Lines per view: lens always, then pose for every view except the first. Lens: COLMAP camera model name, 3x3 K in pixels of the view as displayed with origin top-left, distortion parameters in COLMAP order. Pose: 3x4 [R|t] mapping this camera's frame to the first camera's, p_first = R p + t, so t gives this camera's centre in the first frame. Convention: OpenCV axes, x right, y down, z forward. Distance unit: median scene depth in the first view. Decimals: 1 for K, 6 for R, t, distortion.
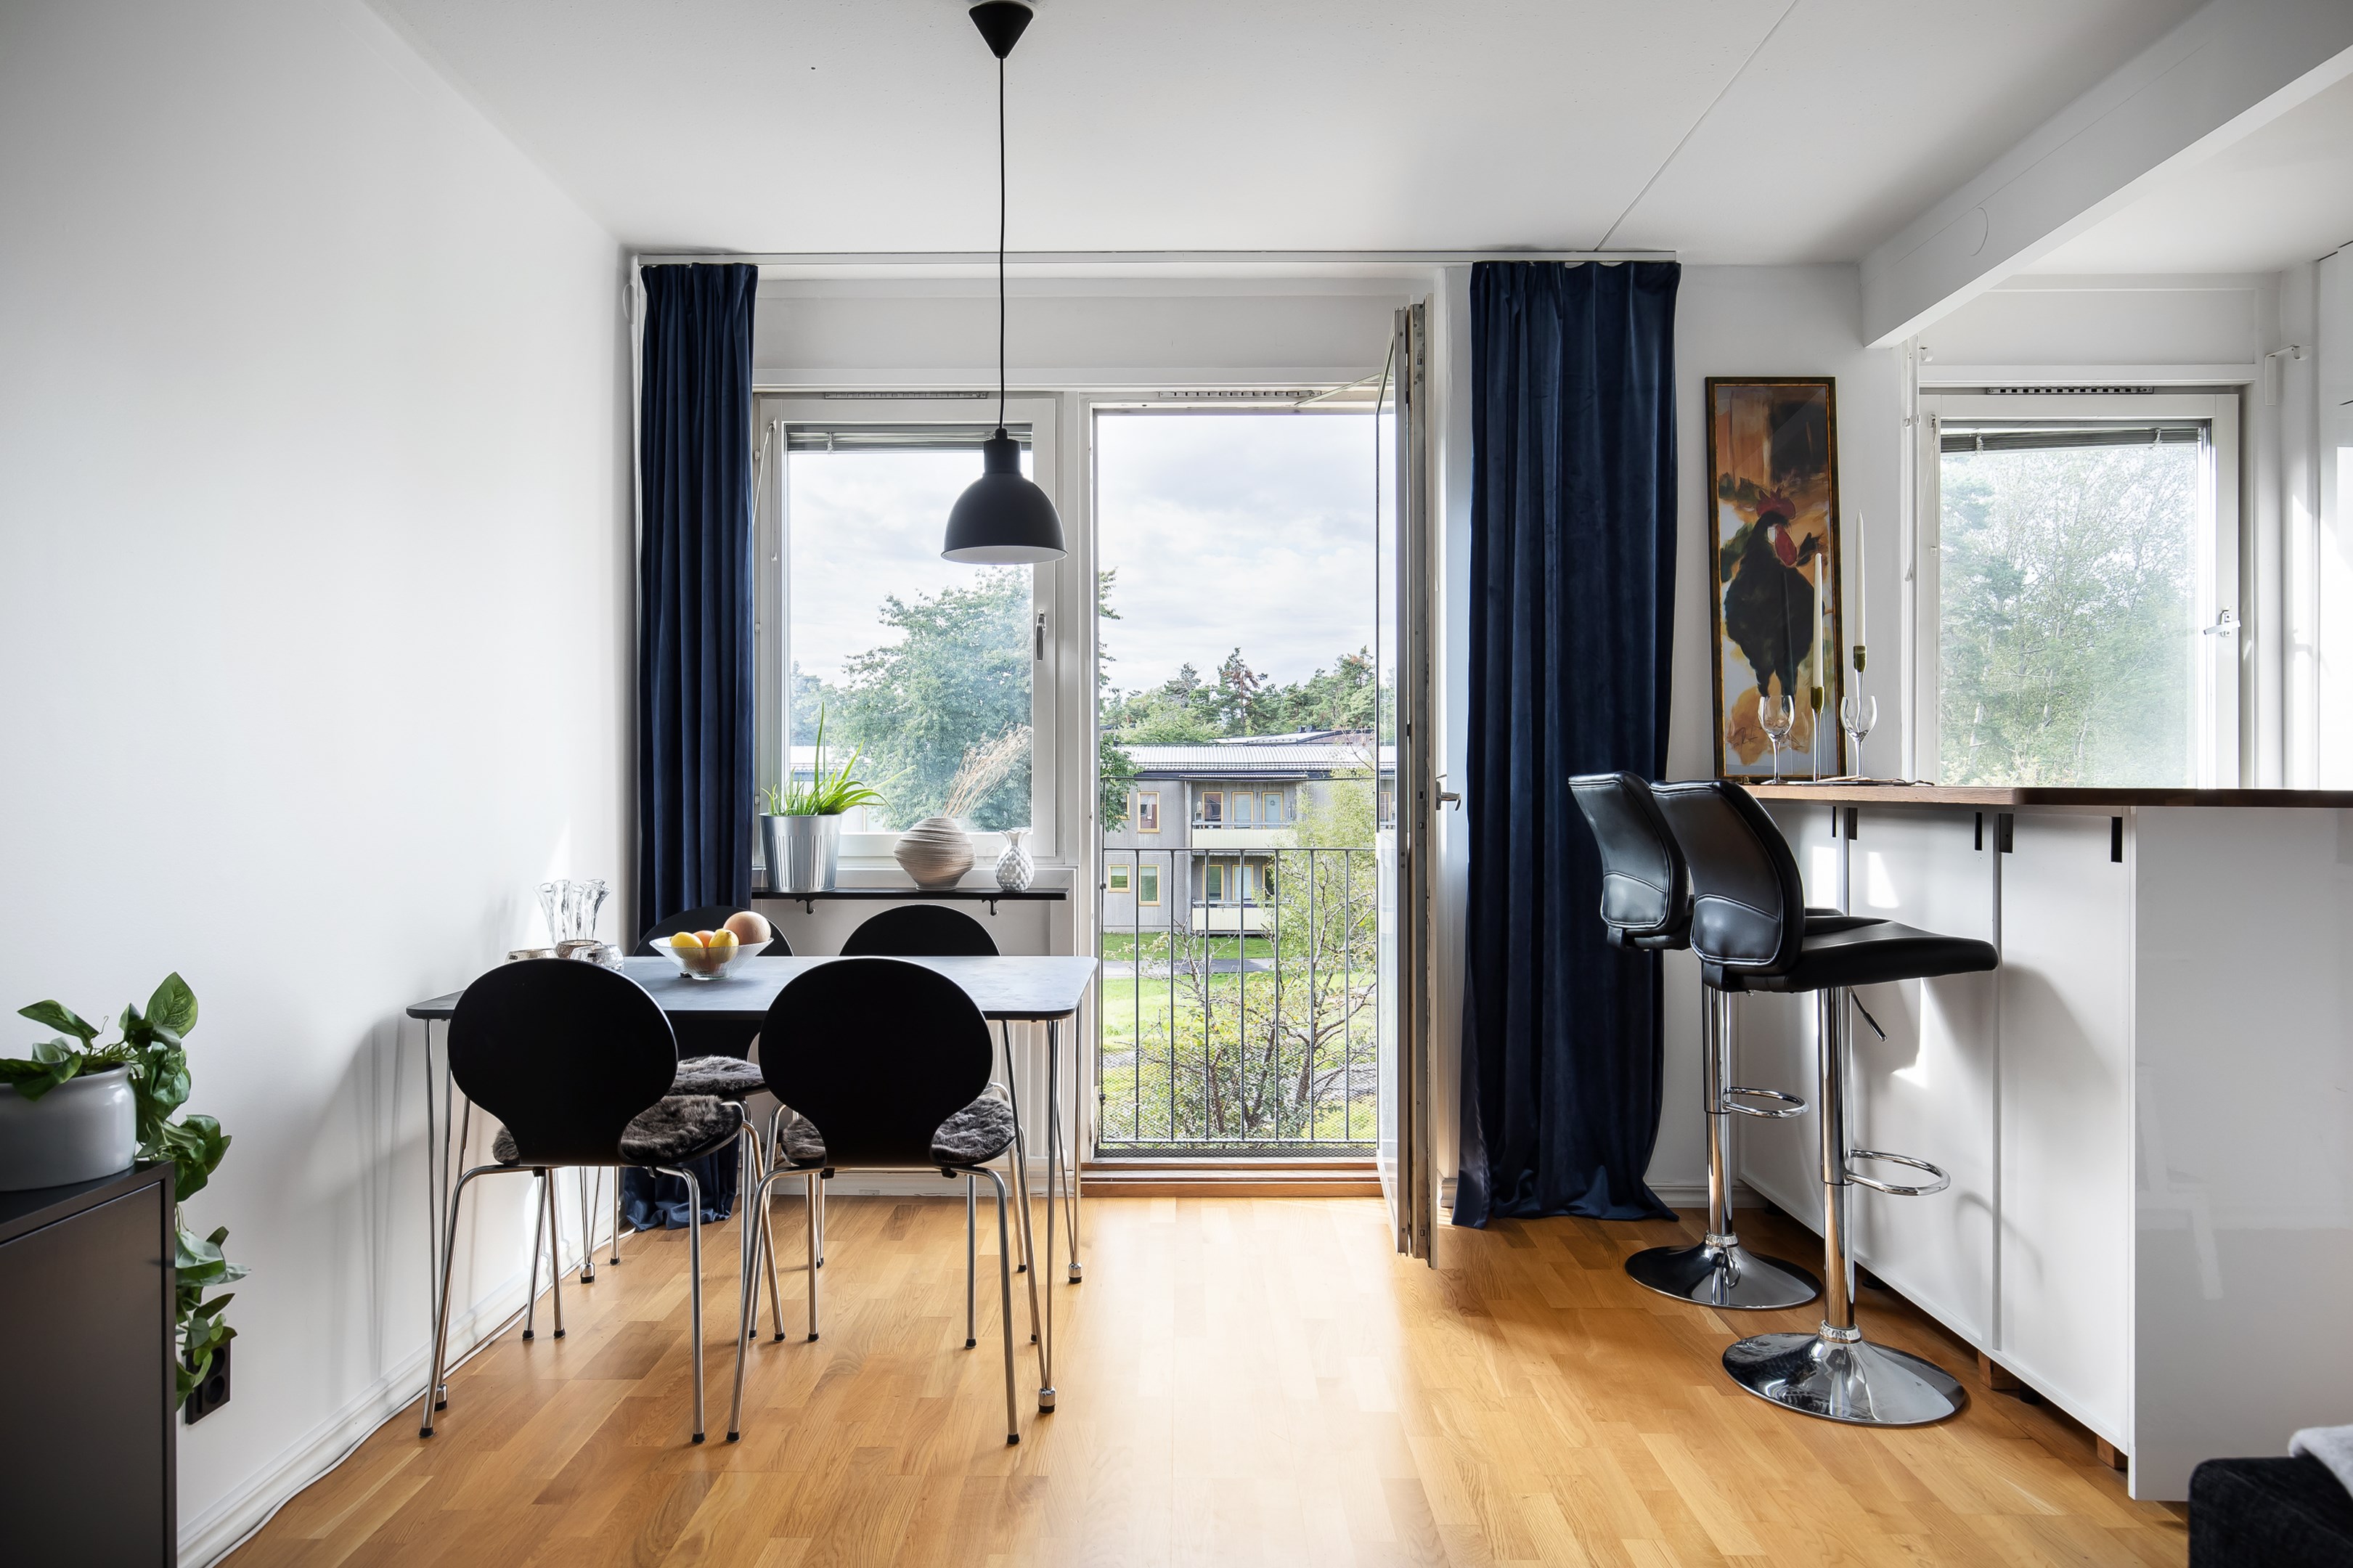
lens RADIAL K [[1457.2, 0, 1175.9], [0, 1457.2, 774.7], [0, 0, 1]] dist [0.006581, -0.002427]
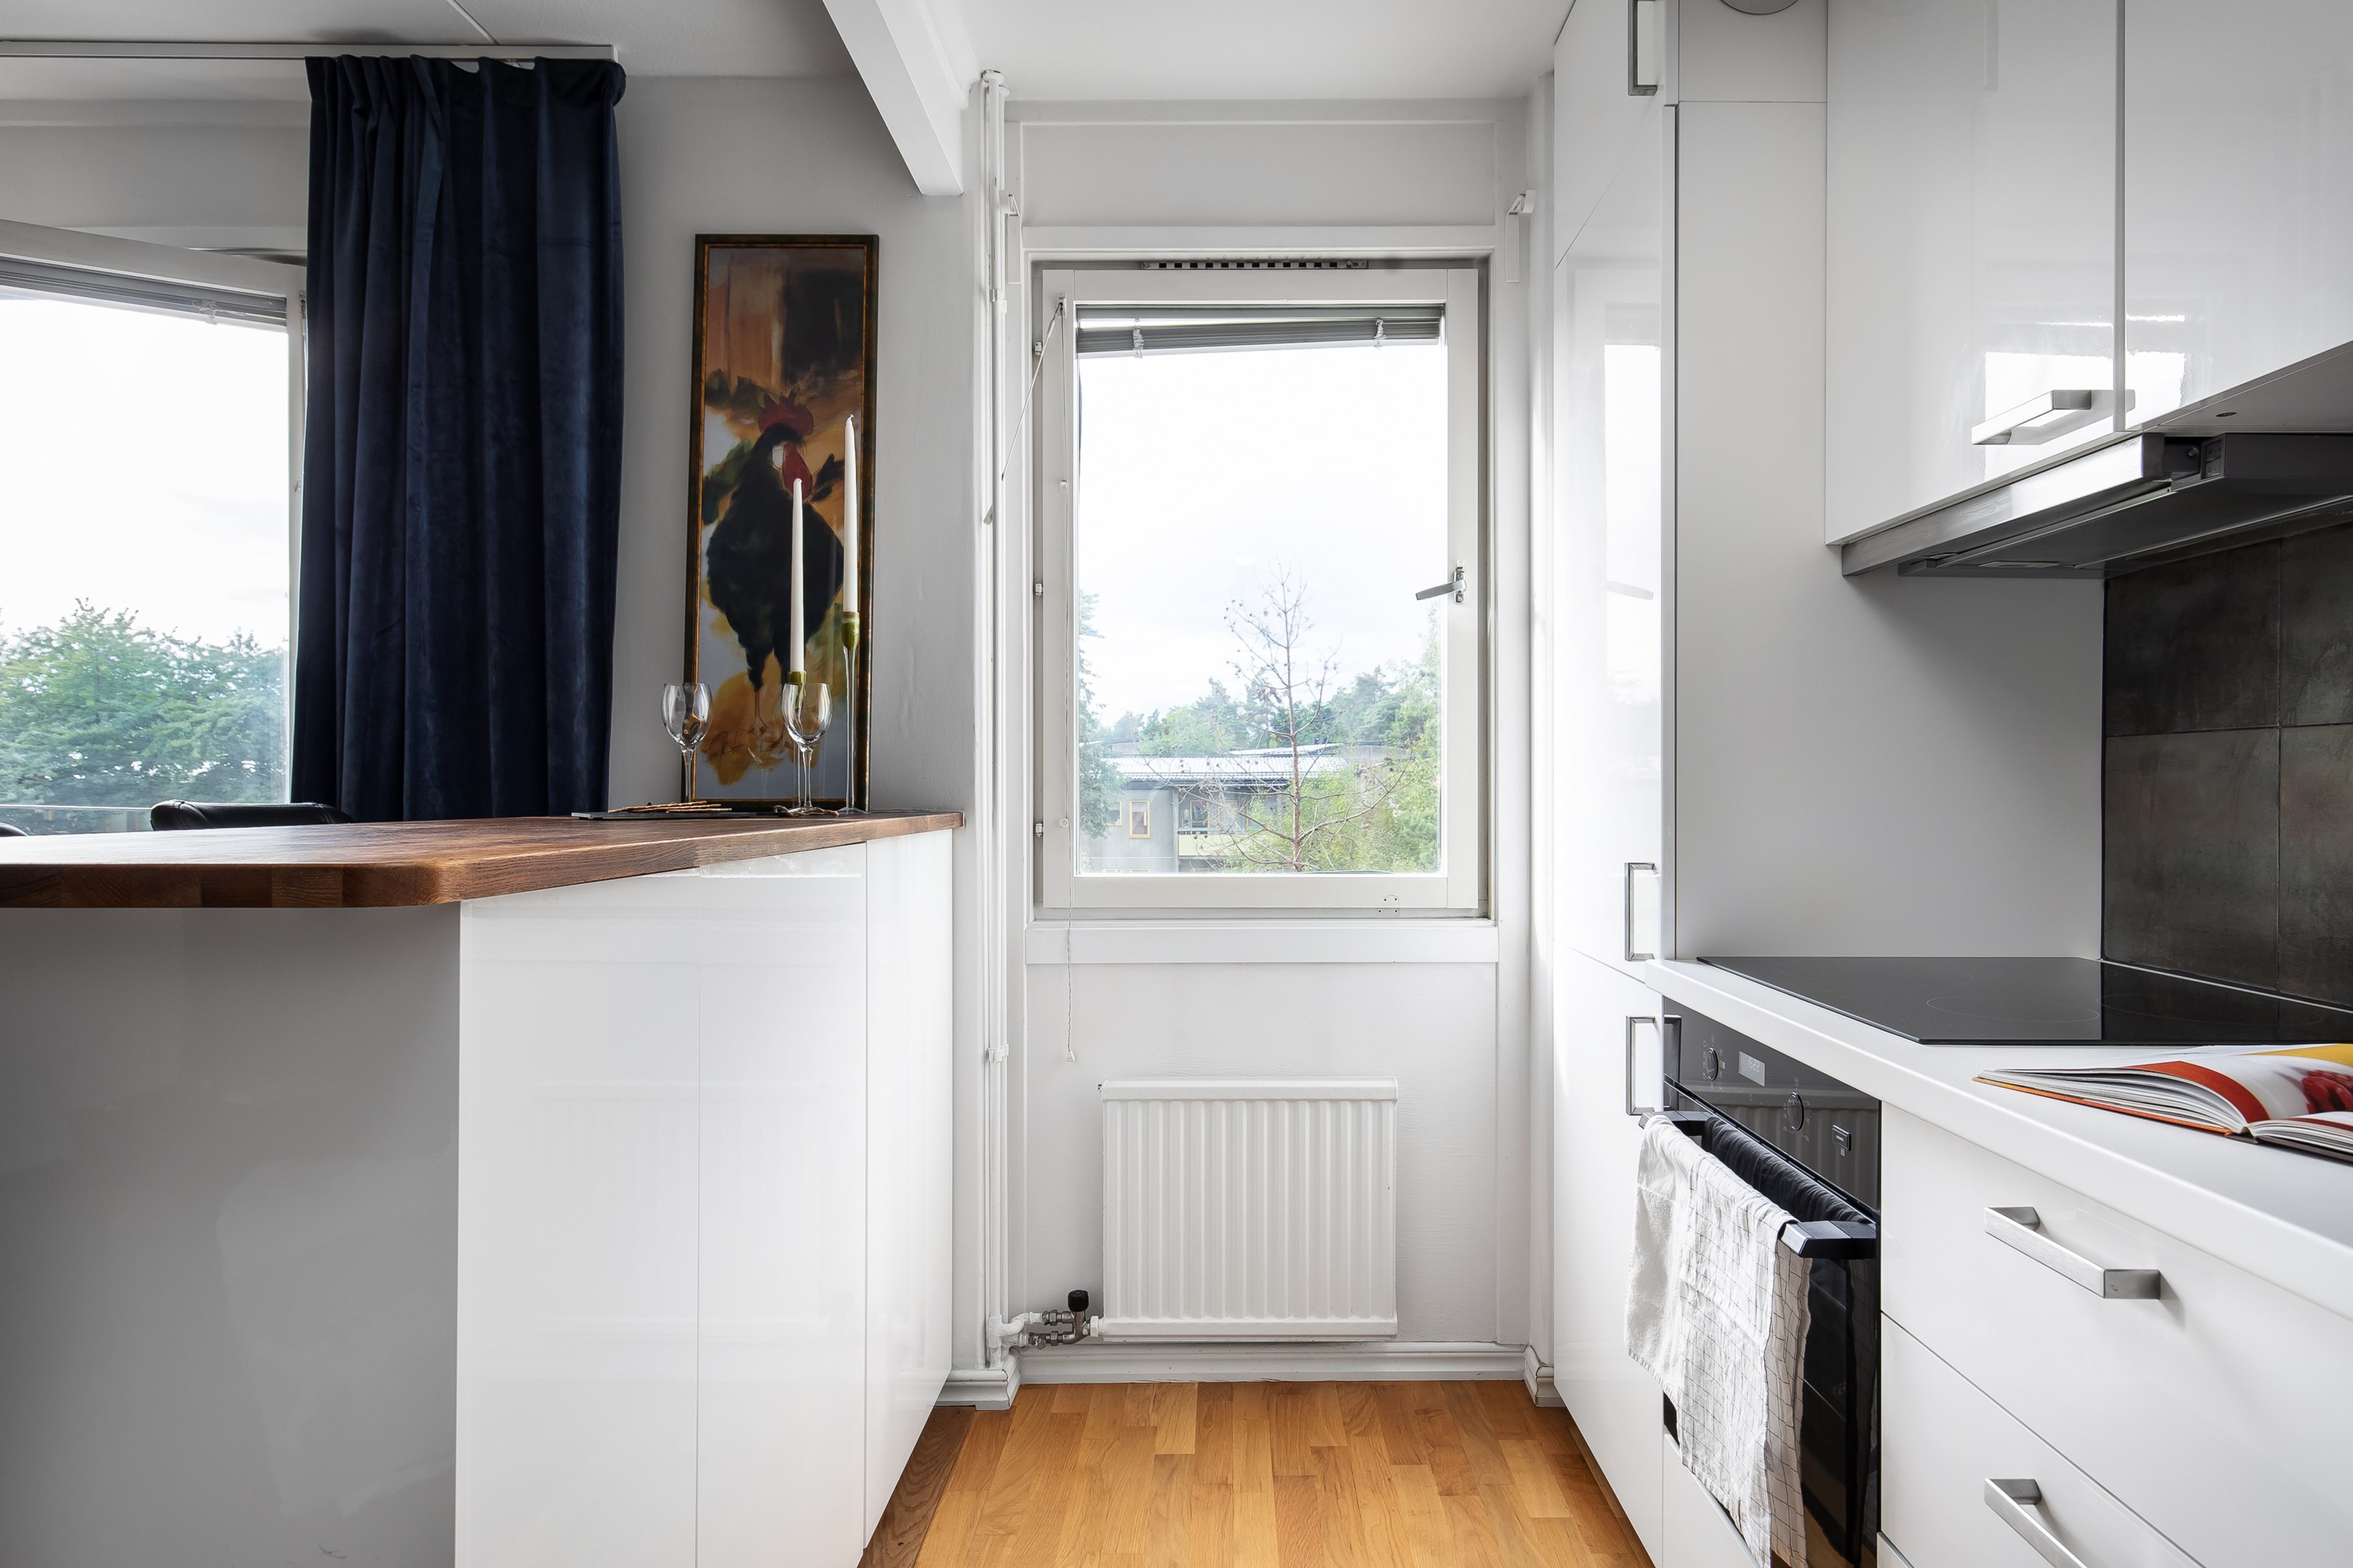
lens RADIAL K [[1331.9, 0, 1236.5], [0, 1331.9, 786.6], [0, 0, 1]] dist [0.014997, -0.000525]
pose [[0.999895, -0.004273, 0.013827, 0.630688], [0.004239, 0.999988, 0.002524, -0.005961], [-0.013837, -0.002465, 0.999901, 0.357092]]
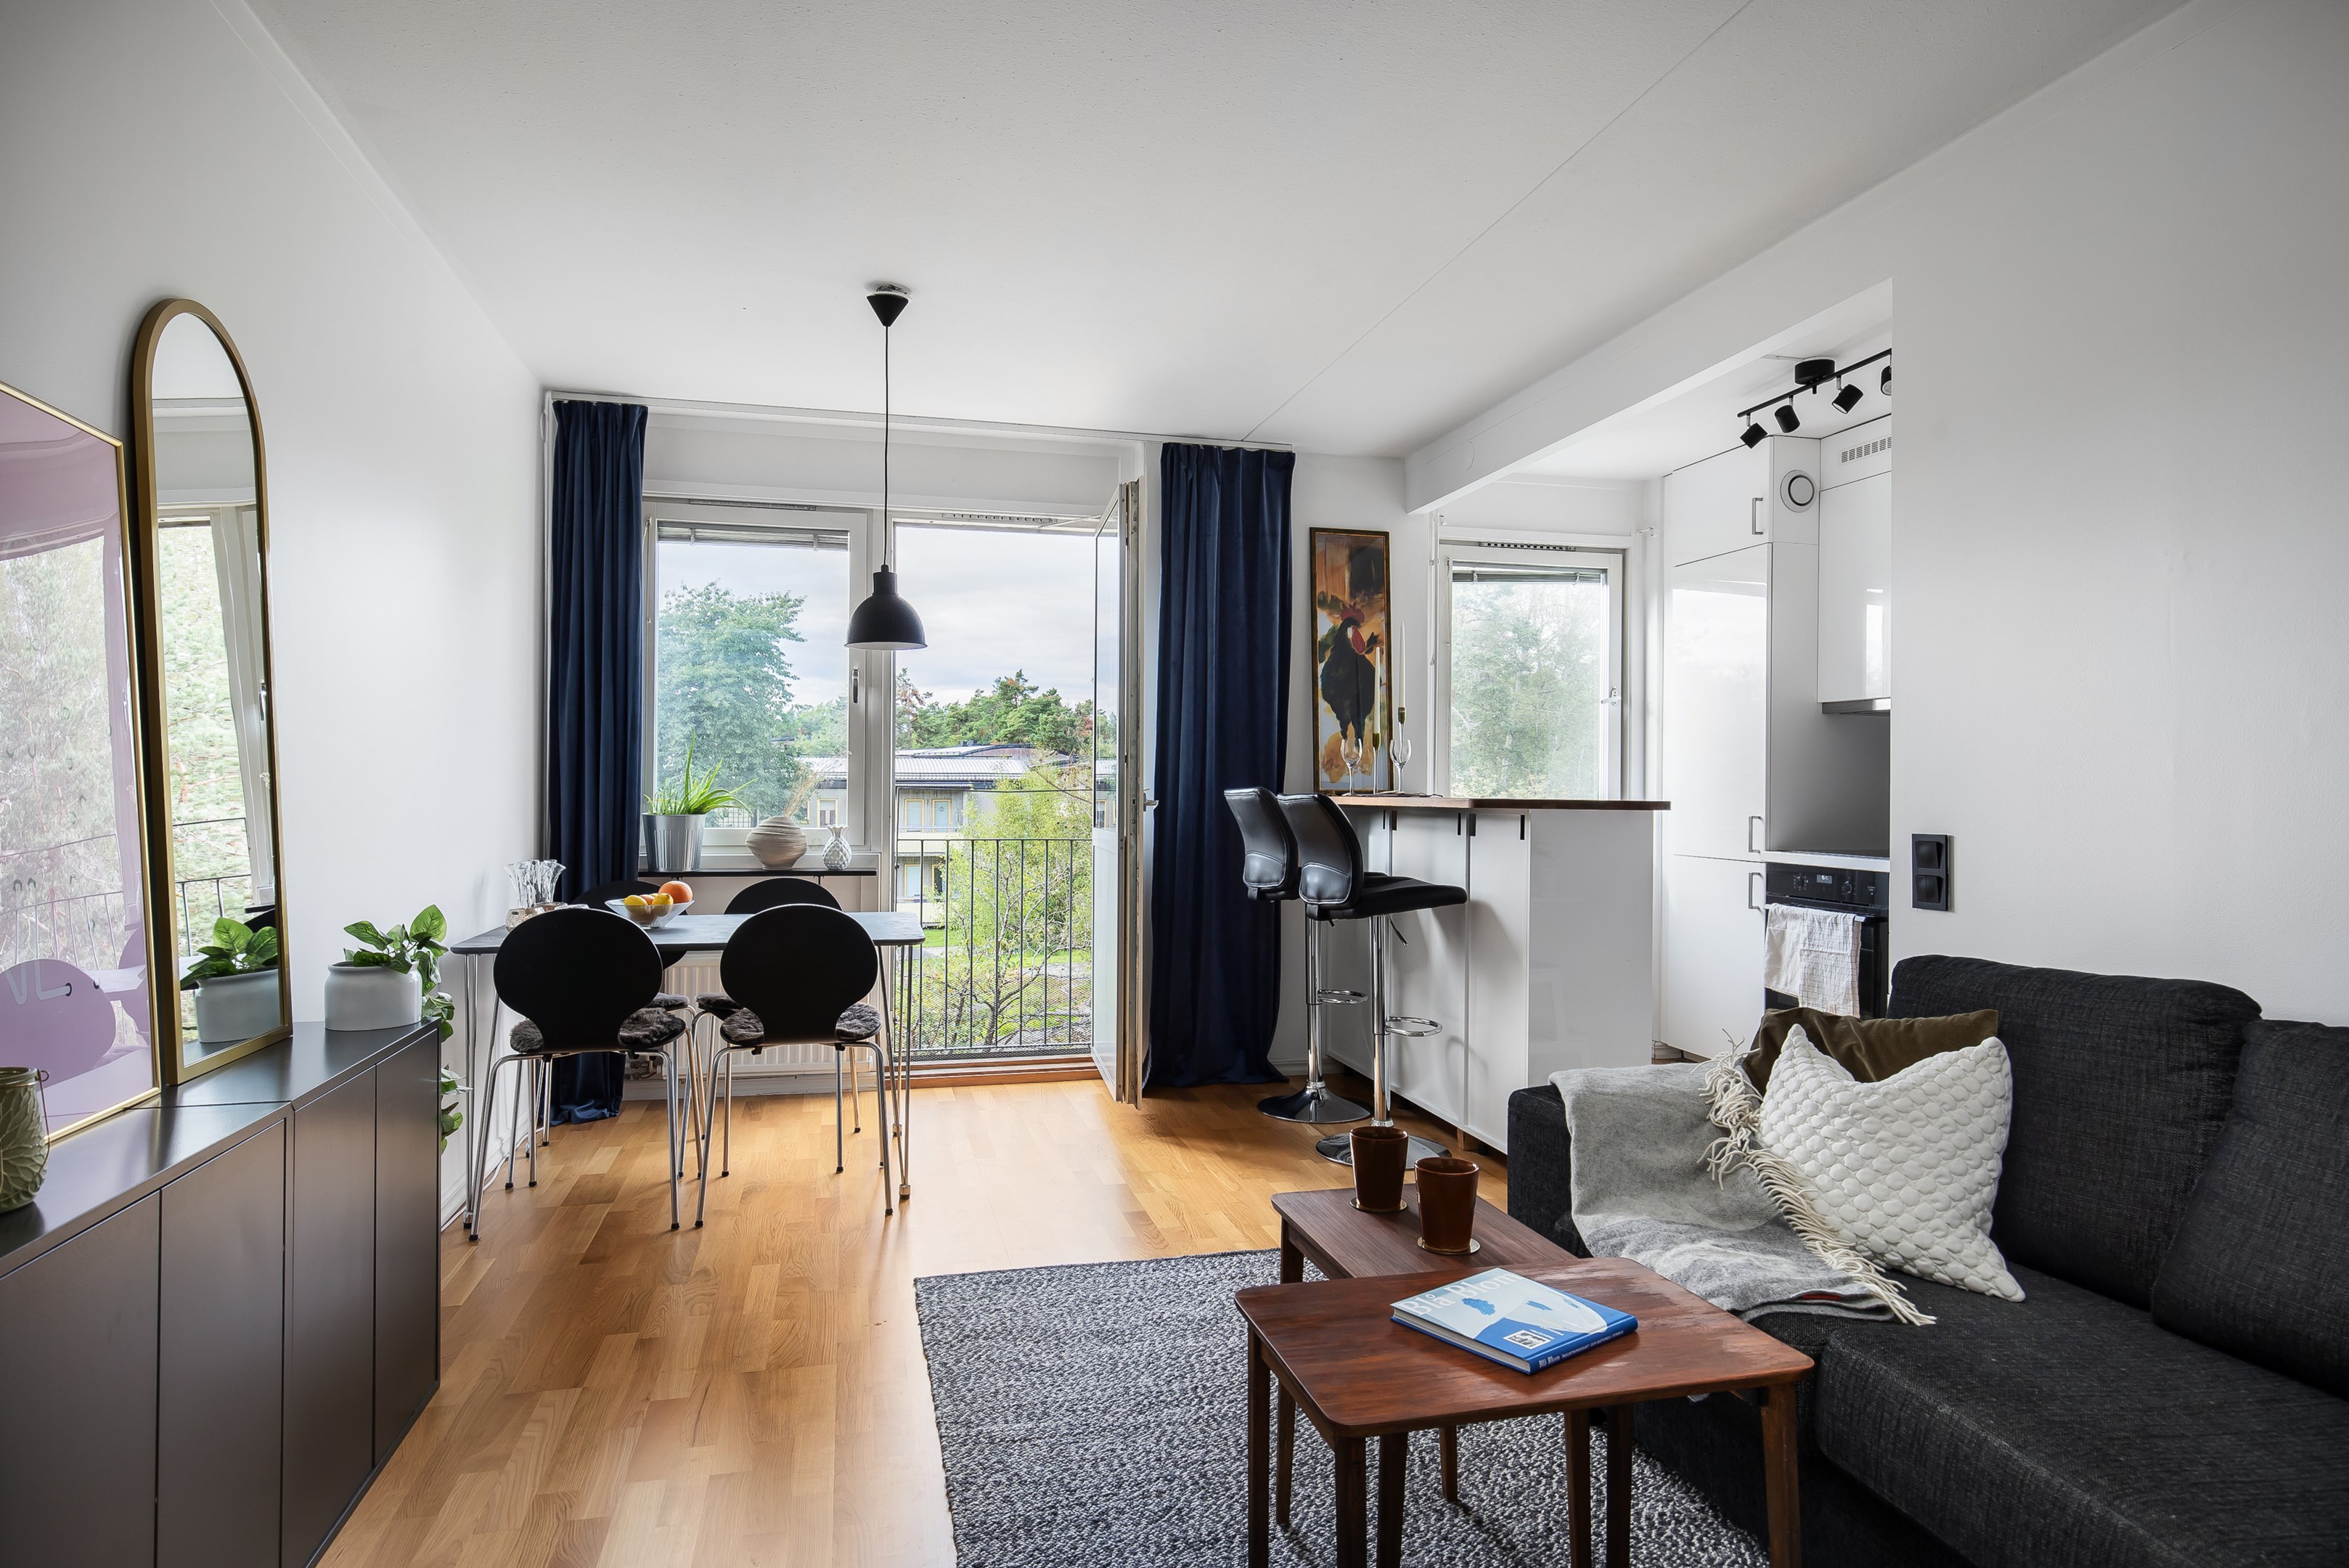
lens RADIAL K [[1312.6, 0, 1182.0], [0, 1312.6, 777.4], [0, 0, 1]] dist [0.022254, -0.000047]
pose [[0.967592, 0.009022, 0.252359, -0.111050], [-0.007650, 0.999950, -0.006419, -0.002382], [-0.252405, 0.004281, 0.967612, -0.294827]]
